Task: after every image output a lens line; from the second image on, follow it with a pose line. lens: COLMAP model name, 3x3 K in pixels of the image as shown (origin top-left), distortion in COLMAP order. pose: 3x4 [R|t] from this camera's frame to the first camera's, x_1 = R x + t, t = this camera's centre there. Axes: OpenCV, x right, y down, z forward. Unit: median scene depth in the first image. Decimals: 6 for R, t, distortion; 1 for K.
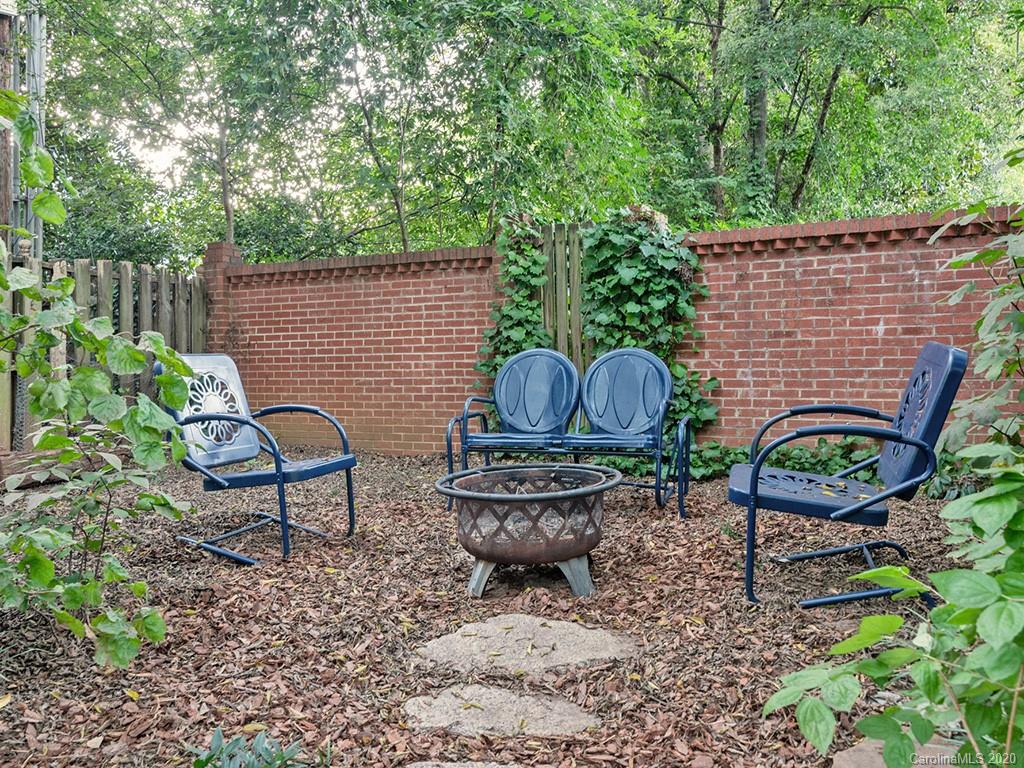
lens RADIAL K [[850.3, 0, 512.3], [0, 850.3, 380.8], [0, 0, 1]] dist [0.006623, 0.001389]
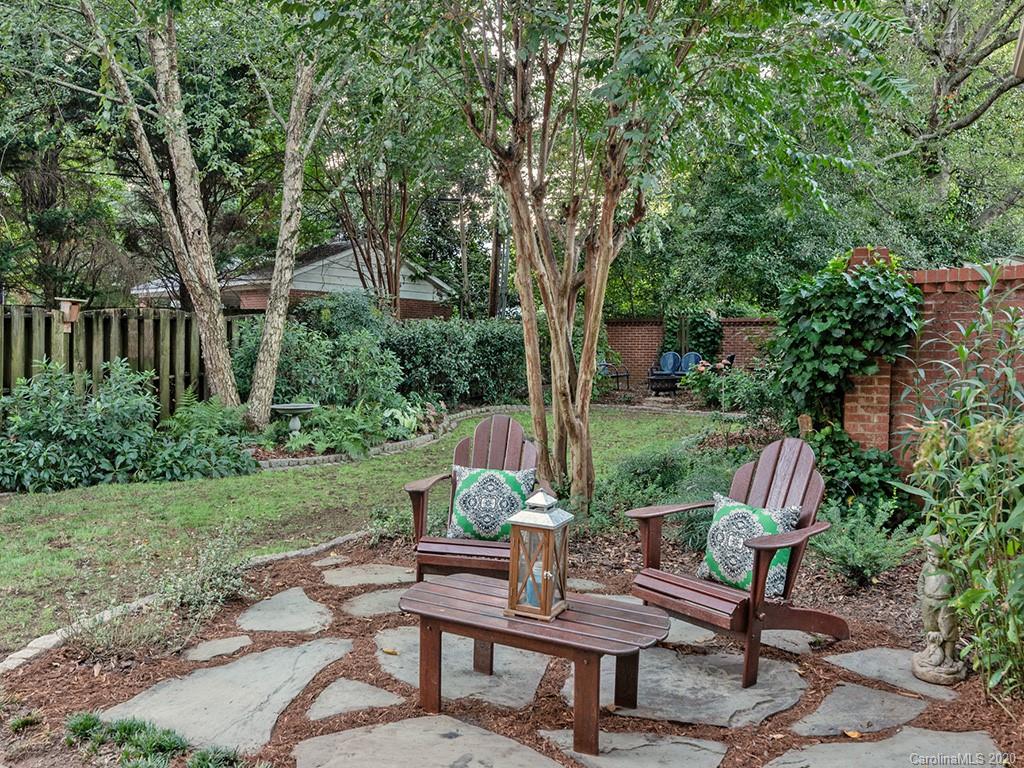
lens RADIAL K [[850.3, 0, 510.7], [0, 850.3, 388.9], [0, 0, 1]] dist [0.006623, 0.001389]
pose [[0.974931, 0.032199, -0.220164, 0.151992], [-0.025657, 0.999142, 0.032508, 0.022122], [0.221022, -0.026045, 0.974921, -2.588409]]
